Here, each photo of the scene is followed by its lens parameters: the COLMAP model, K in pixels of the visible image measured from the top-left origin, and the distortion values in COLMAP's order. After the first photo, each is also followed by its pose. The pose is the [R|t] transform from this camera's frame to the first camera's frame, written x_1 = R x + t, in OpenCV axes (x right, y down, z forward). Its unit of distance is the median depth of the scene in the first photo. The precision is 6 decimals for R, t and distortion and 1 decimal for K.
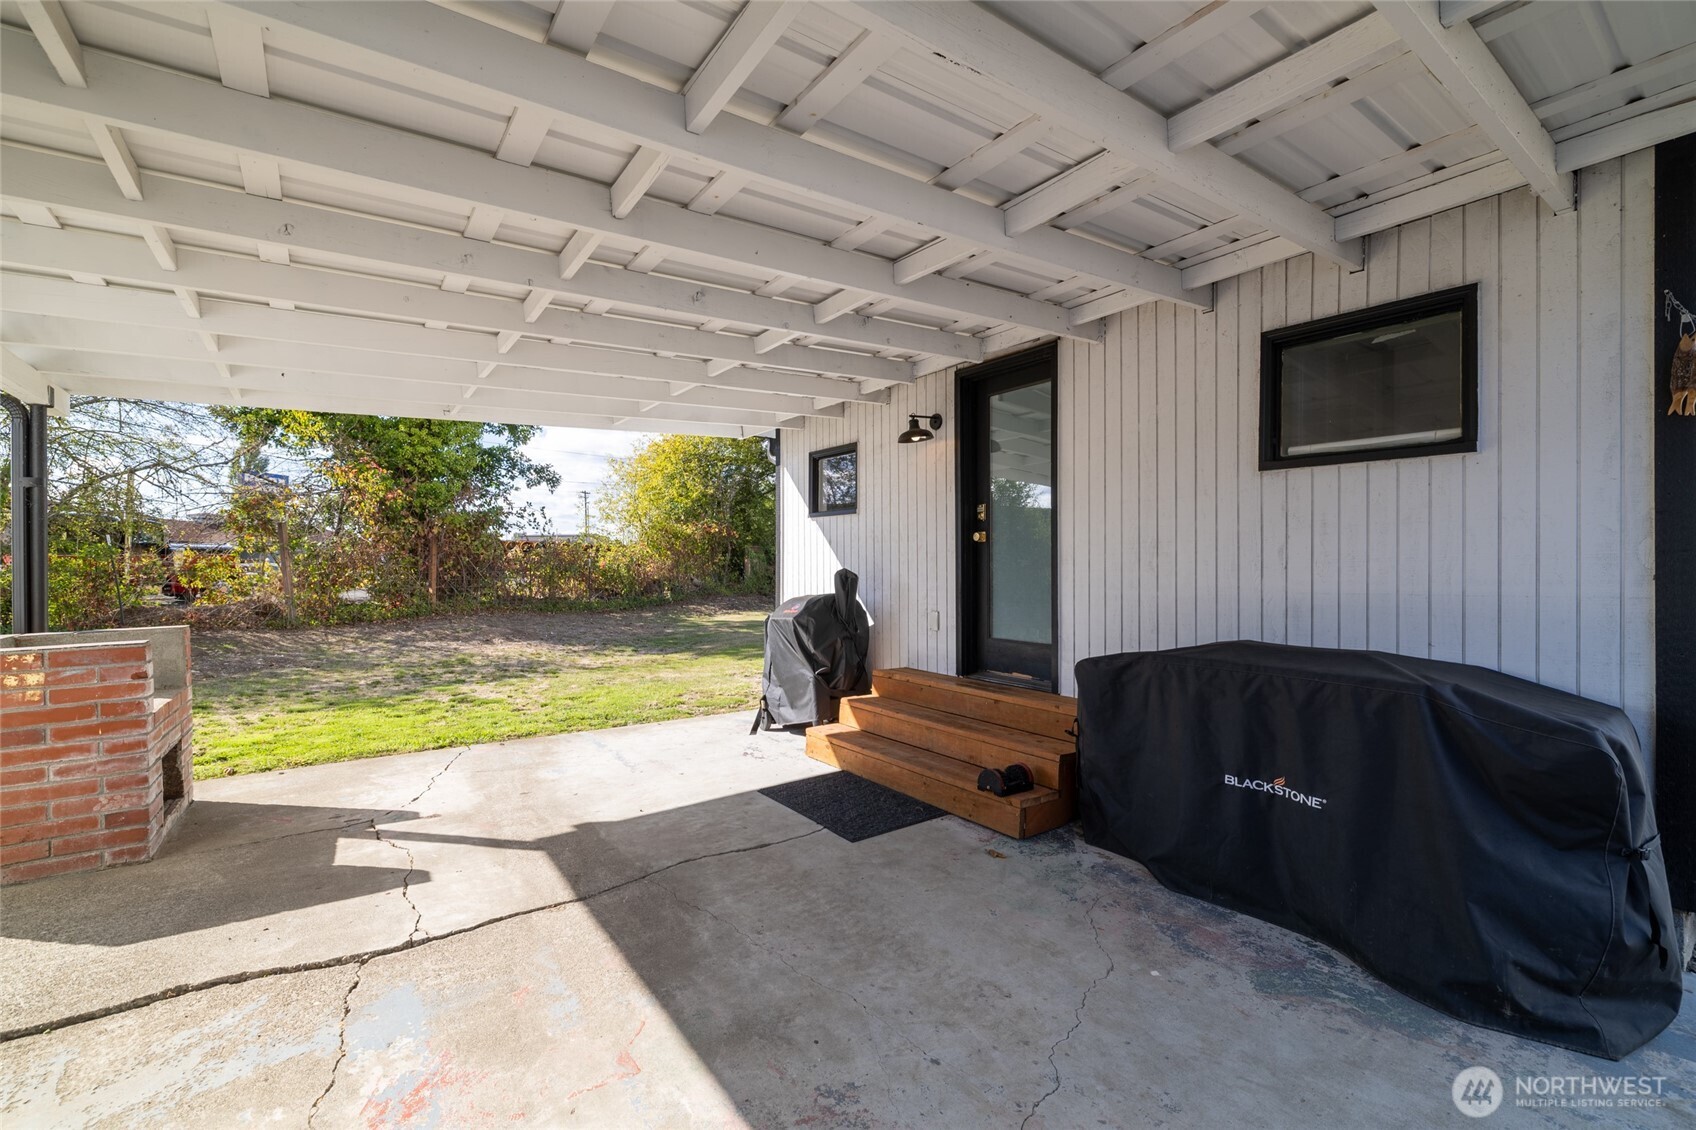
lens RADIAL K [[705.9, 0, 848.0], [0, 705.9, 565.0], [0, 0, 1]] dist [0.000072, 0.000344]
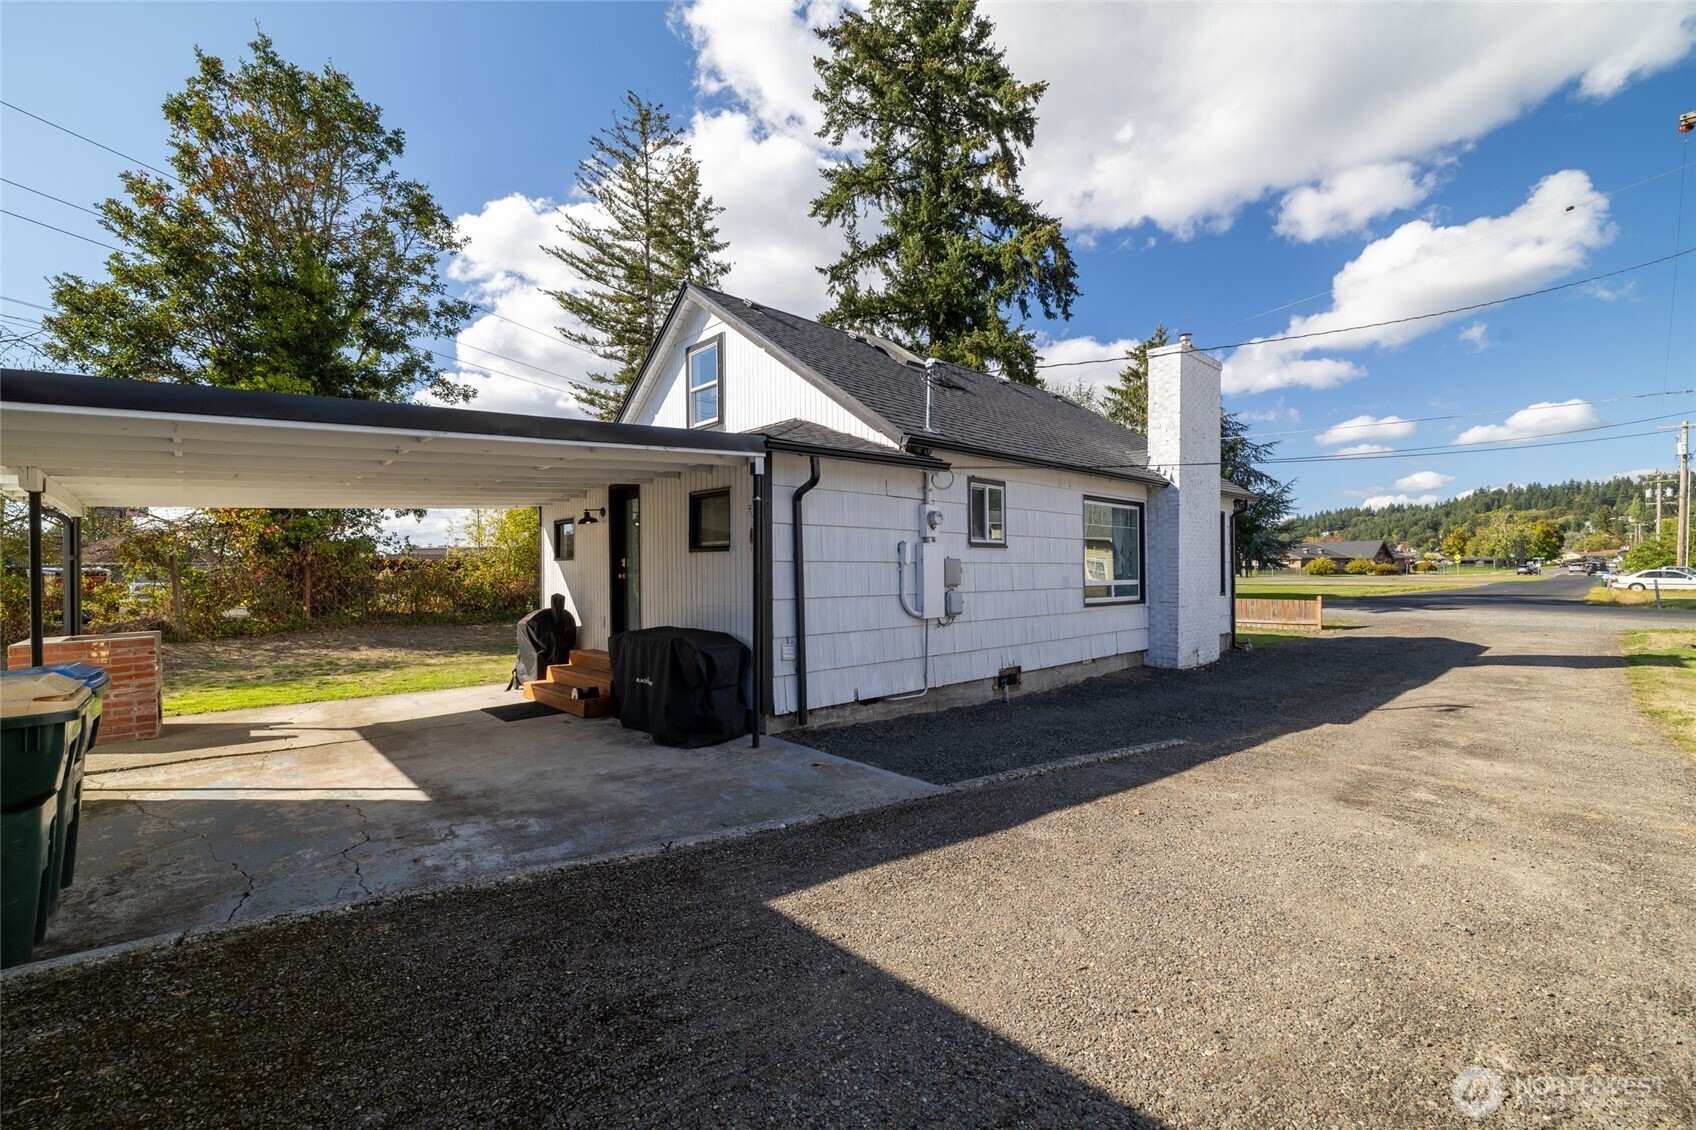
lens RADIAL K [[705.9, 0, 848.0], [0, 705.9, 565.0], [0, 0, 1]] dist [0.000072, 0.000344]
pose [[0.993038, -0.009225, 0.117430, 0.265594], [0.010706, 0.999871, -0.011988, -0.019088], [-0.117304, 0.013161, 0.993009, -0.431612]]
